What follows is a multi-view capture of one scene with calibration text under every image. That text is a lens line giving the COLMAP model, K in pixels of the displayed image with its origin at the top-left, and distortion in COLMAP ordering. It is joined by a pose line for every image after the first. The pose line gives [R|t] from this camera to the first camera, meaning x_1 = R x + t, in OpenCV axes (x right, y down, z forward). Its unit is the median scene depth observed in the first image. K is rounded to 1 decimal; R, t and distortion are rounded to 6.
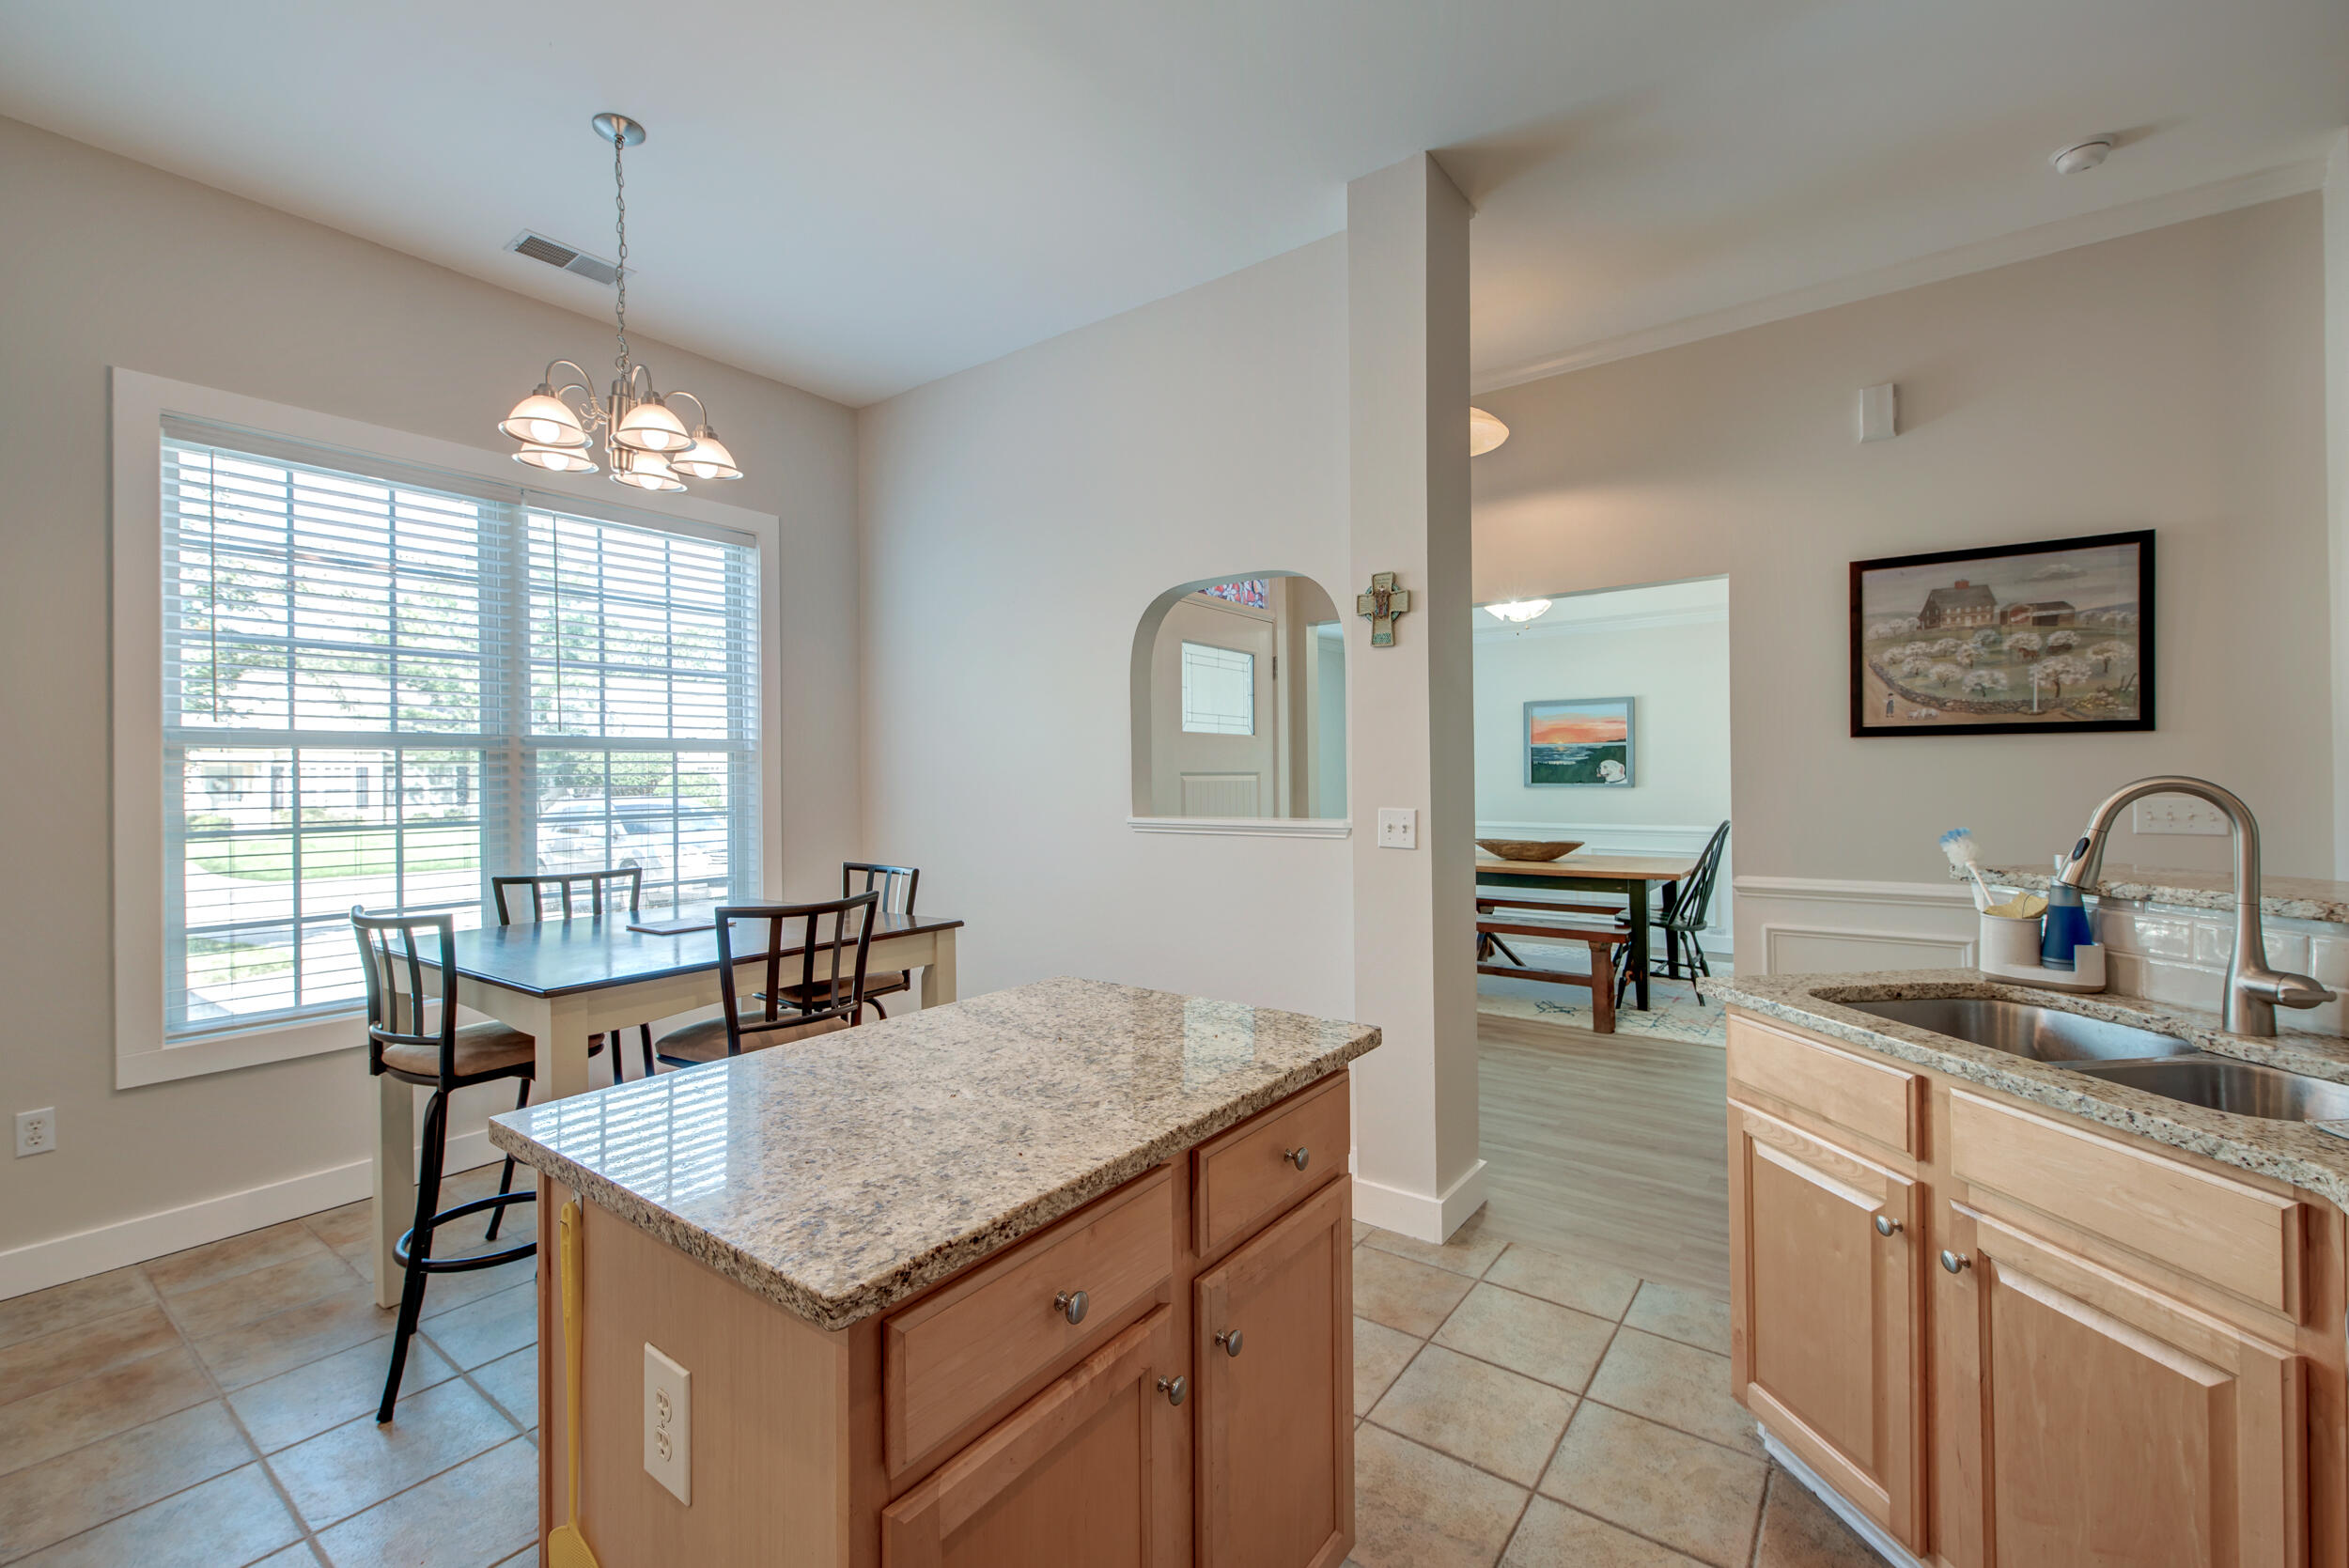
lens RADIAL K [[981.6, 0, 1166.5], [0, 981.6, 779.5], [0, 0, 1]] dist [0.018833, -0.008541]
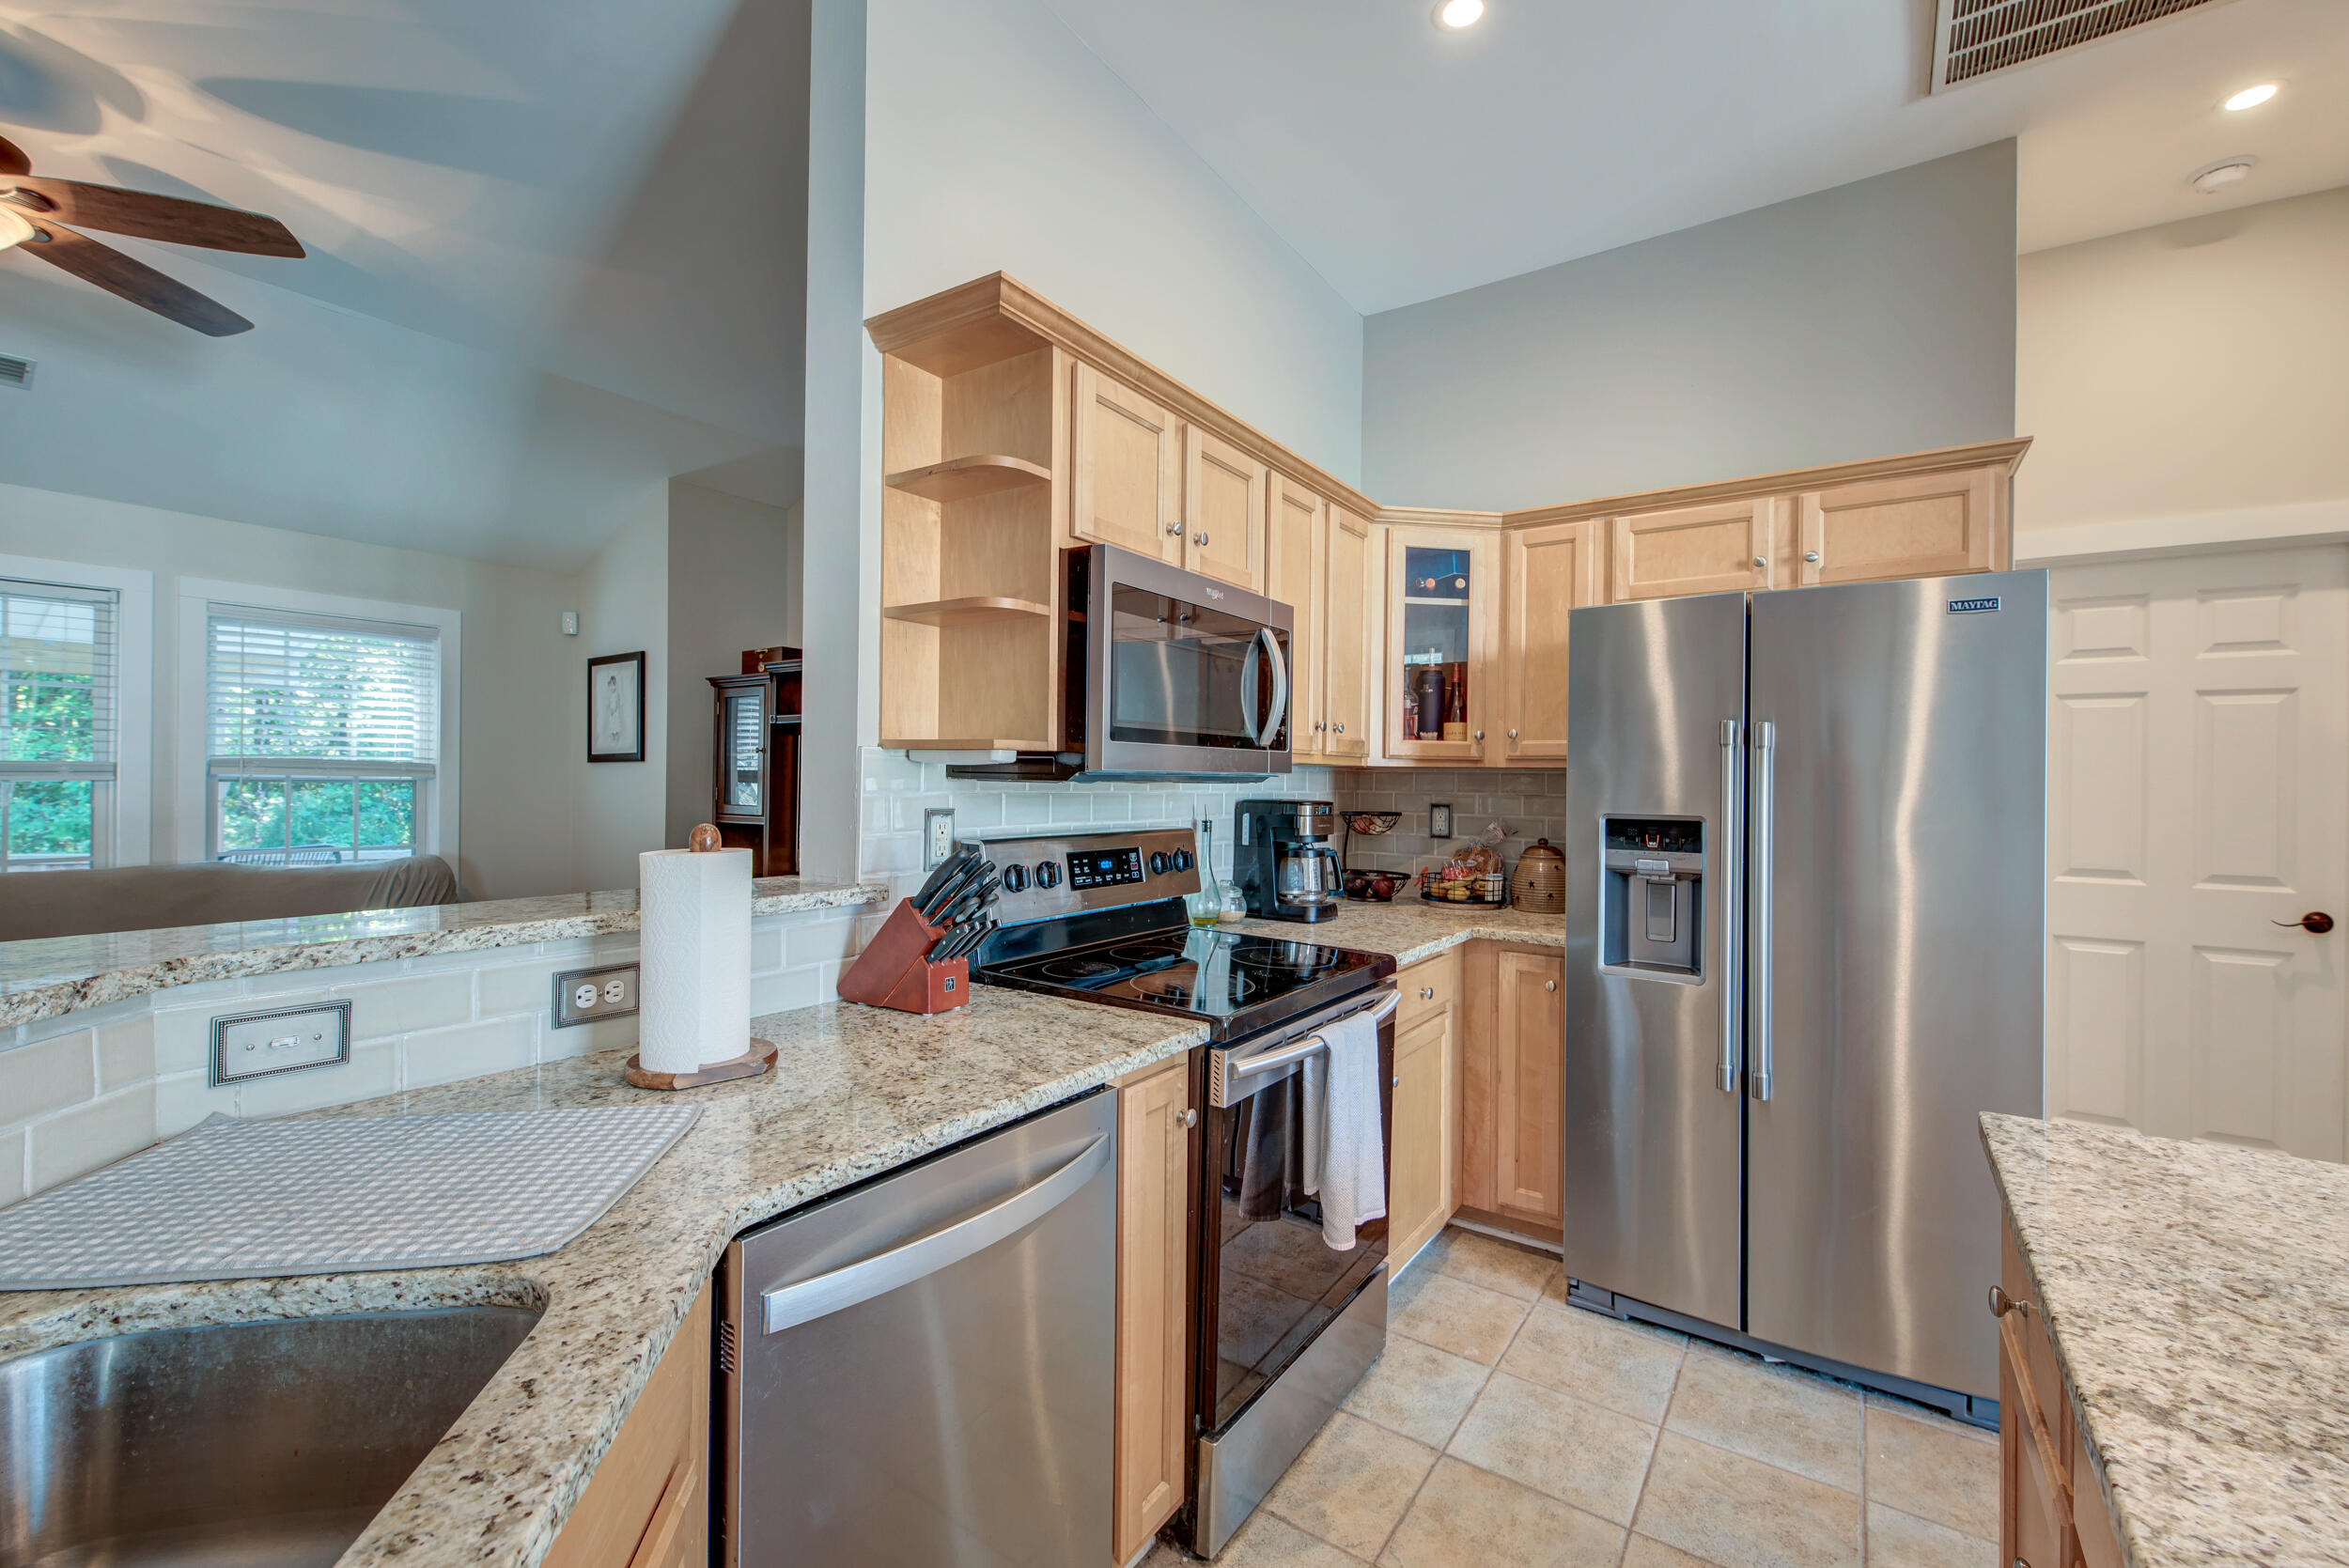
lens RADIAL K [[981.6, 0, 1166.5], [0, 981.6, 779.5], [0, 0, 1]] dist [0.018833, -0.008541]
pose [[-0.999557, -0.002796, -0.029625, 0.272368], [-0.002773, 0.999996, -0.000829, -0.002391], [0.029628, -0.000747, -0.999561, 0.677455]]
